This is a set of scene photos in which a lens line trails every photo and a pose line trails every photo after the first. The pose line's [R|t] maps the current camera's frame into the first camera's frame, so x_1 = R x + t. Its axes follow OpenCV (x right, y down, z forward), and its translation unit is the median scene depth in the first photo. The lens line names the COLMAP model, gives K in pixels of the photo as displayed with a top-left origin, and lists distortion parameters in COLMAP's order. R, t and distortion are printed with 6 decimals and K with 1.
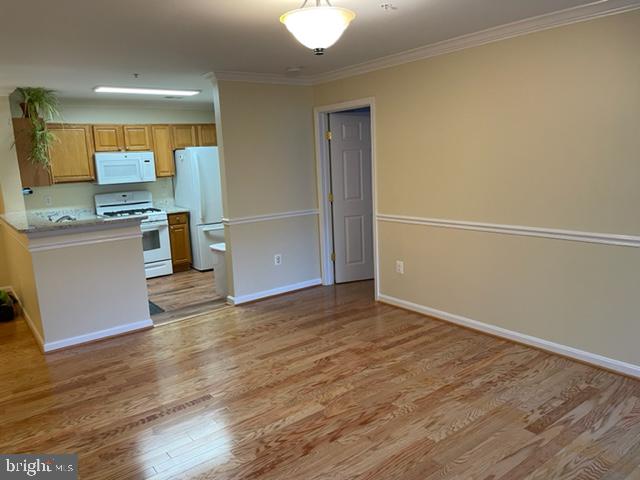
lens RADIAL K [[483.5, 0, 321.9], [0, 483.5, 239.7], [0, 0, 1]] dist [0.086265, -0.100428]
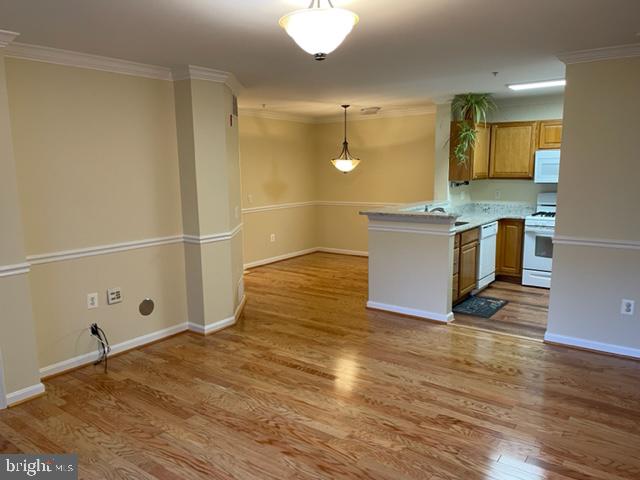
lens RADIAL K [[483.5, 0, 307.7], [0, 483.5, 243.2], [0, 0, 1]] dist [0.086265, -0.100428]
pose [[0.268259, 0.192678, -0.943881, 0.496569], [-0.164572, 0.974557, 0.152167, -0.091629], [0.949186, 0.114516, 0.293143, 0.391364]]
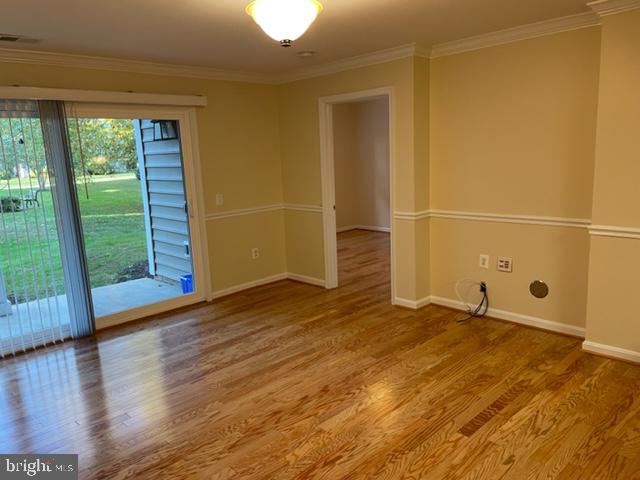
lens RADIAL K [[483.5, 0, 319.7], [0, 483.5, 239.5], [0, 0, 1]] dist [0.086265, -0.100428]
pose [[-0.988294, 0.111871, -0.103728, 0.037268], [0.069415, 0.935201, 0.347248, -0.187110], [0.135853, 0.335983, -0.932019, 1.088000]]
